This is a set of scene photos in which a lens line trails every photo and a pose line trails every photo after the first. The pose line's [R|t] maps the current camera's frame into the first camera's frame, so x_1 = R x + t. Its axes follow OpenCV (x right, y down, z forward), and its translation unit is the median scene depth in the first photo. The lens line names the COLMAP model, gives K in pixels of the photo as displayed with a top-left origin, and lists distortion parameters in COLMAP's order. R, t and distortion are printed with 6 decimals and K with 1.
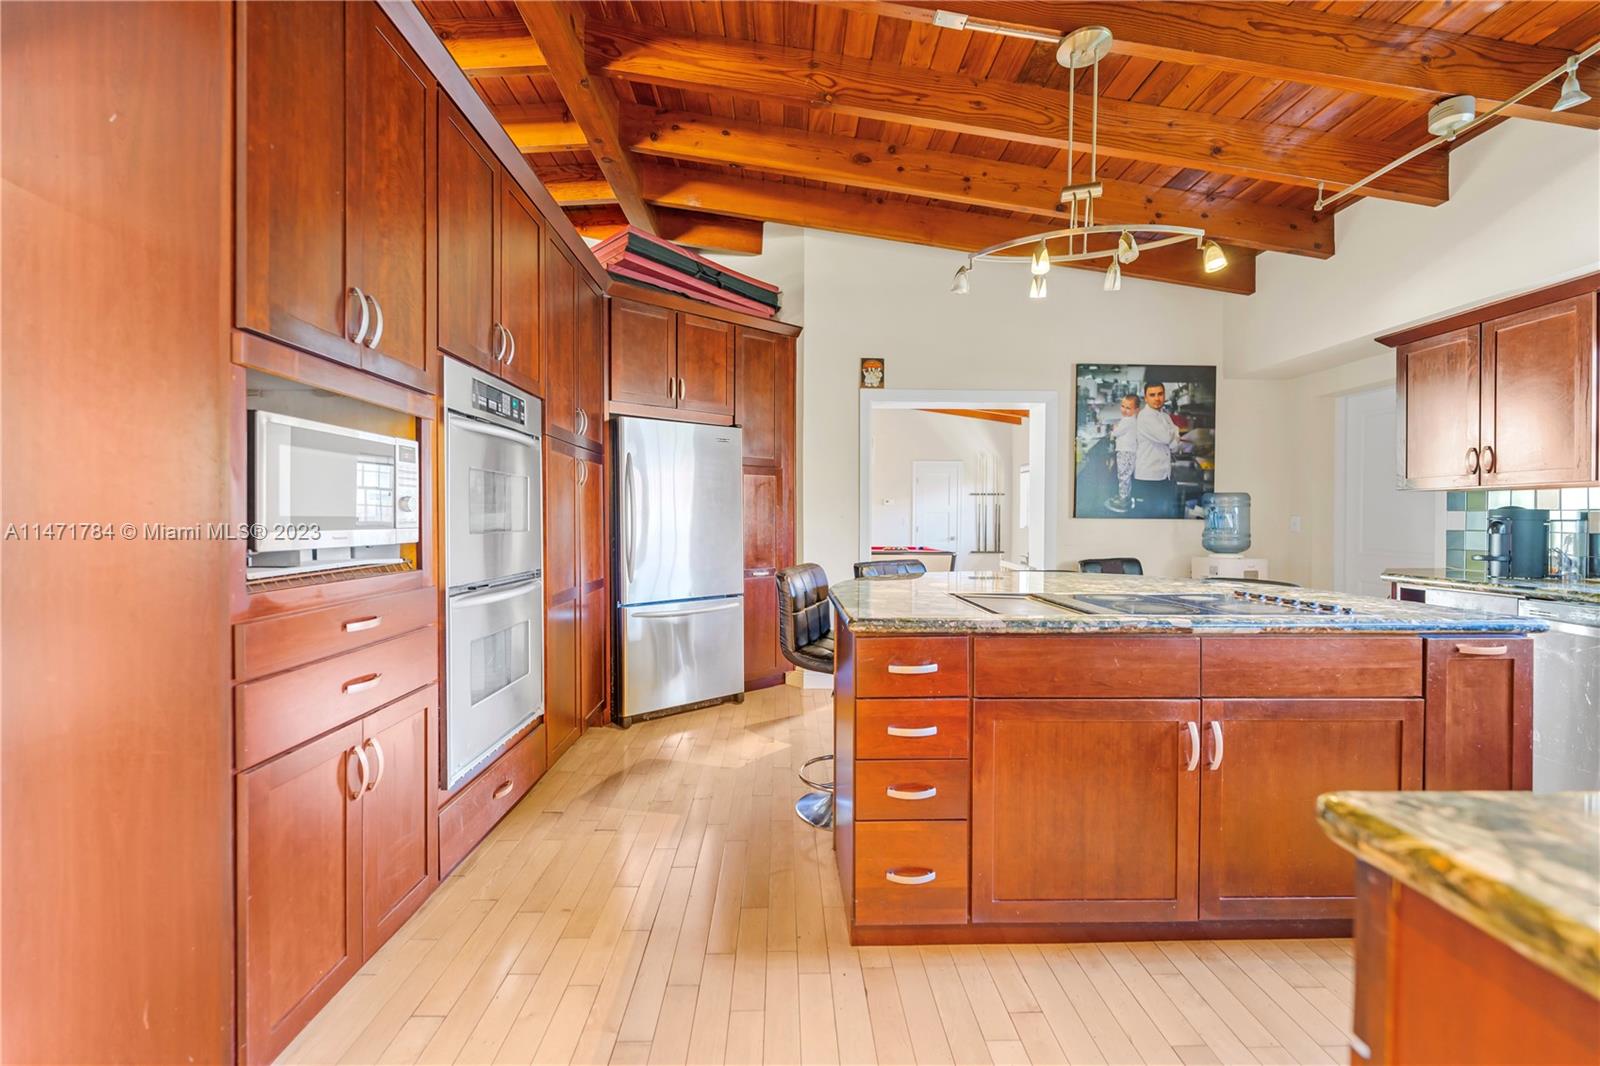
lens RADIAL K [[651.4, 0, 800.1], [0, 651.4, 524.9], [0, 0, 1]] dist [0.000972, -0.000365]
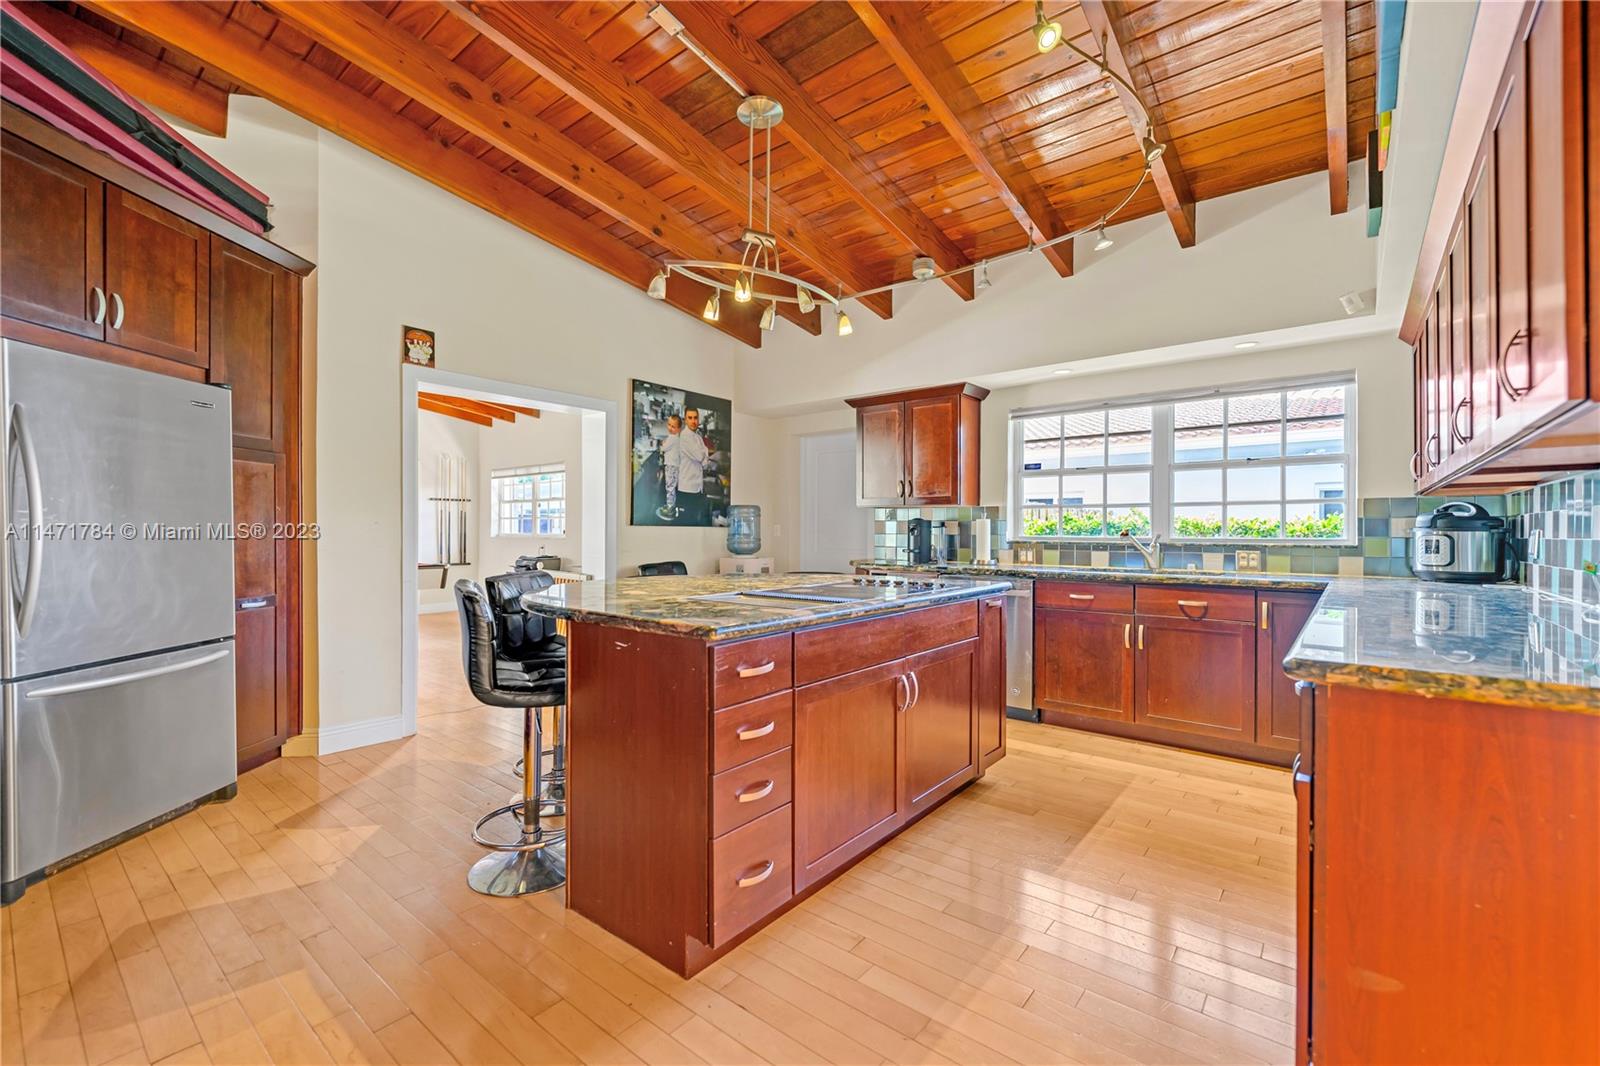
lens RADIAL K [[659.4, 0, 800.0], [0, 659.4, 533.0], [0, 0, 1]] dist [0.001277, -0.000071]
pose [[0.652024, -0.005421, 0.758179, -0.211509], [0.006974, 0.999975, 0.001153, 0.002375], [-0.758166, 0.004535, 0.652045, 0.103303]]
